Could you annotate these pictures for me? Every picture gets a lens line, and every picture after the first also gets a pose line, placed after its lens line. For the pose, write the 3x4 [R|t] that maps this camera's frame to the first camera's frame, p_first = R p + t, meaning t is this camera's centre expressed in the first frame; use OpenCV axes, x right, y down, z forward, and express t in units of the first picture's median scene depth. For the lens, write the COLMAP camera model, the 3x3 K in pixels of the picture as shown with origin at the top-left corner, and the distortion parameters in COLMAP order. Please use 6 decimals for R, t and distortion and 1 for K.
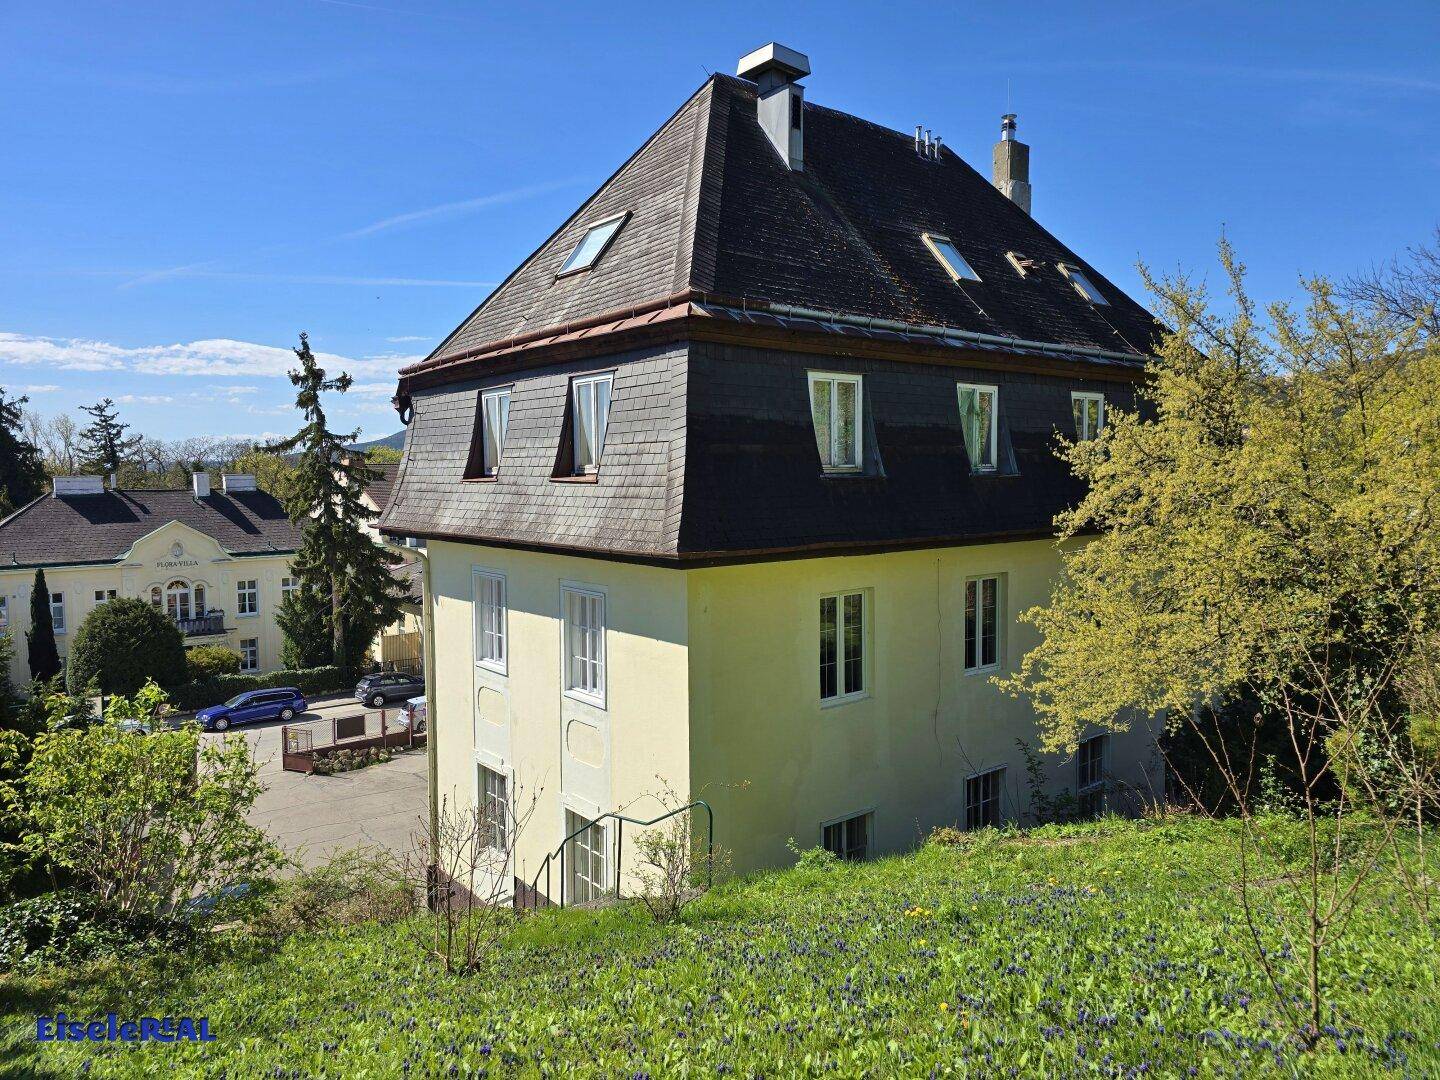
lens RADIAL K [[982.3, 0, 720.0], [0, 982.3, 540.0], [0, 0, 1]] dist [0.097808, -0.100175]
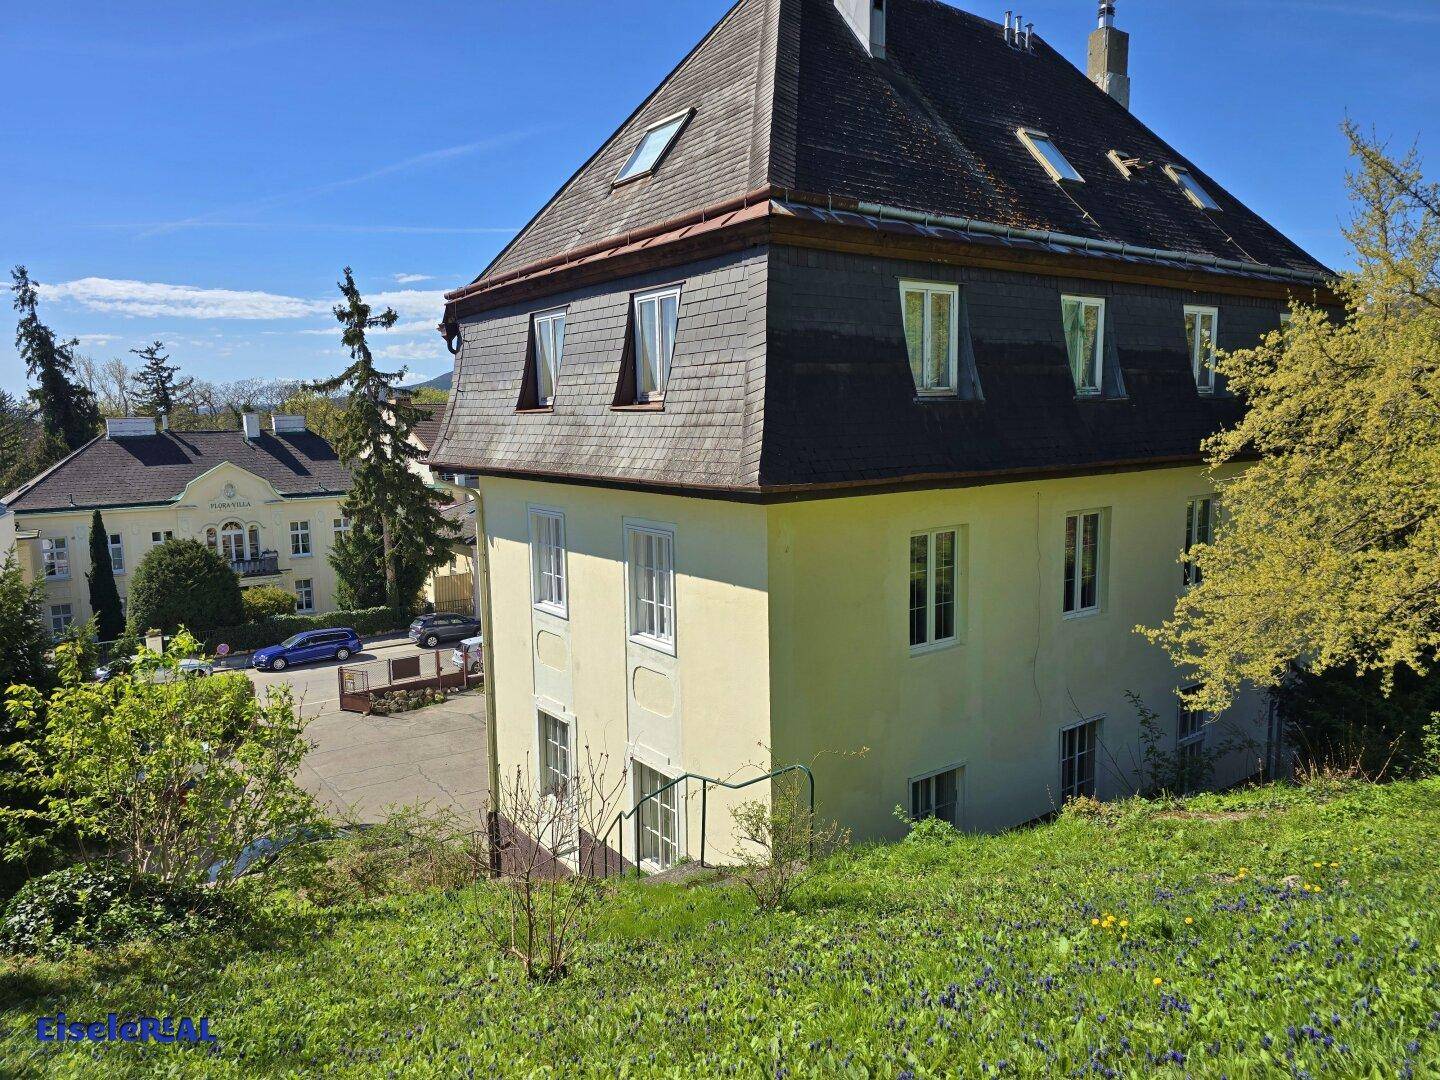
lens RADIAL K [[948.3, 0, 712.8], [0, 948.3, 545.7], [0, 0, 1]] dist [0.093906, -0.091825]
pose [[0.999164, -0.003254, -0.040748, -0.039078], [0.005895, 0.997877, 0.064866, 0.008823], [0.040451, -0.065052, 0.997062, 0.103577]]
